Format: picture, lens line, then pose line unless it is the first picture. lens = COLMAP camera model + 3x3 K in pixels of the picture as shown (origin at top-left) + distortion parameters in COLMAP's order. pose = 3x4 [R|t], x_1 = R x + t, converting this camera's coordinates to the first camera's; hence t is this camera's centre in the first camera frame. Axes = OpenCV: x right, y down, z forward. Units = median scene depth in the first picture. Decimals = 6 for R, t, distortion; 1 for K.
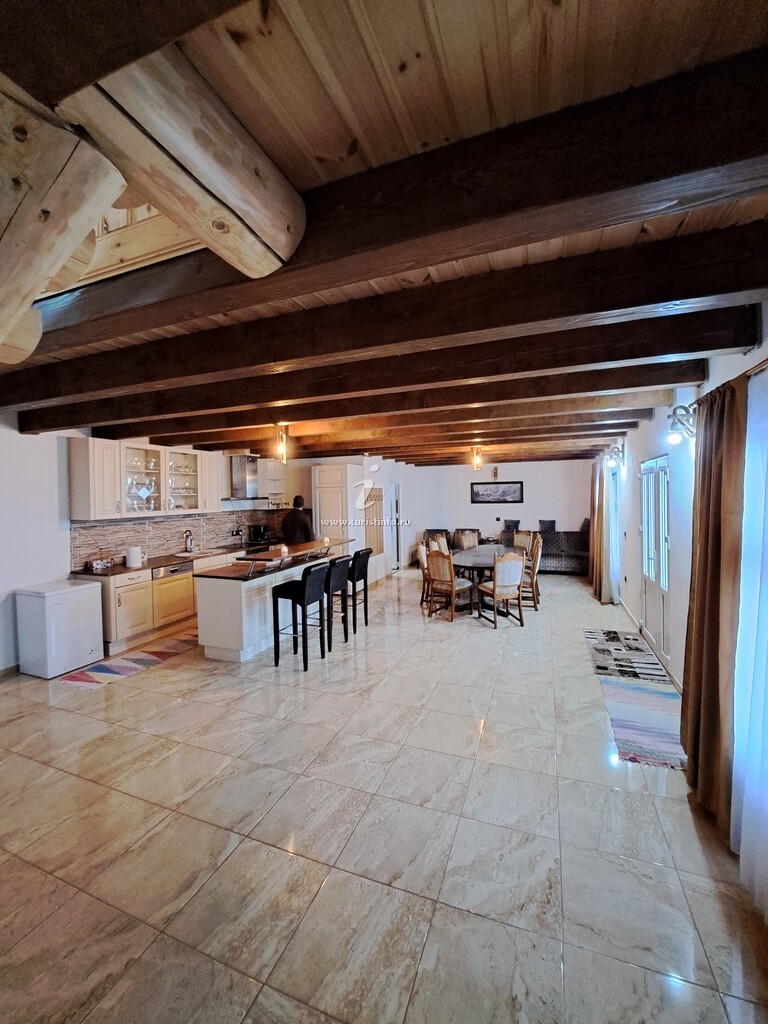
lens RADIAL K [[407.4, 0, 391.8], [0, 407.4, 501.2], [0, 0, 1]] dist [-0.015015, -0.000818]
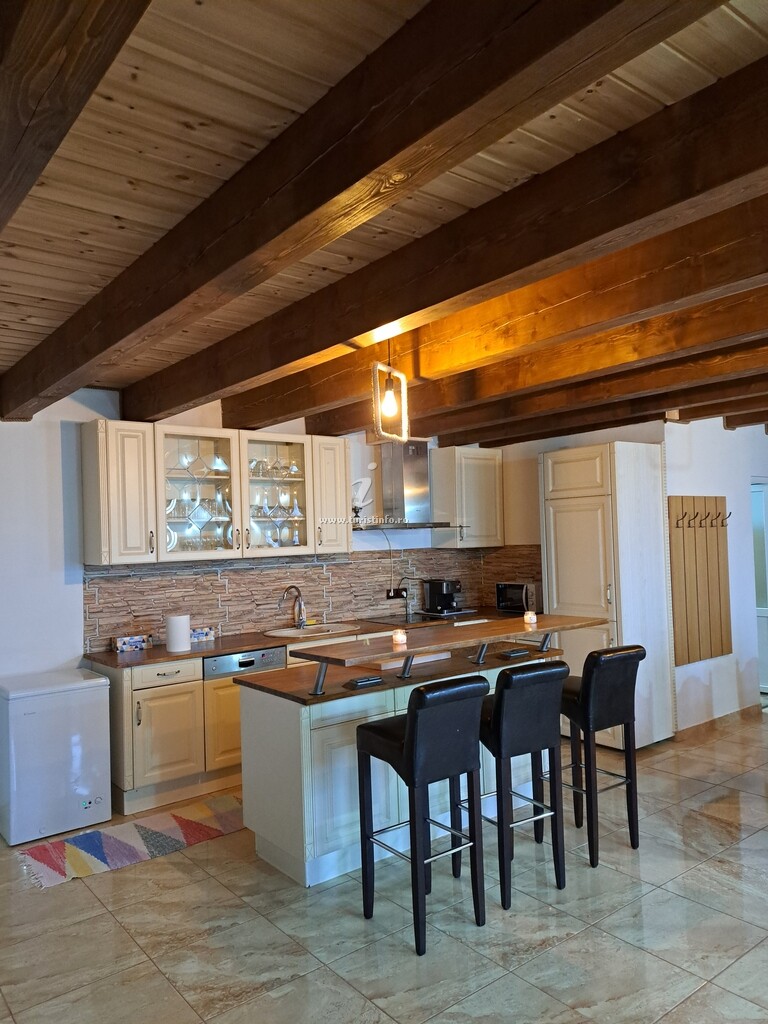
lens RADIAL K [[732.5, 0, 384.0], [0, 732.5, 512.0], [0, 0, 1]] dist [0.001452, 0.000215]
pose [[0.865004, -0.025194, -0.501133, 0.107391], [0.009298, 0.999372, -0.034194, 0.010512], [0.501679, 0.024918, 0.864695, 0.298941]]
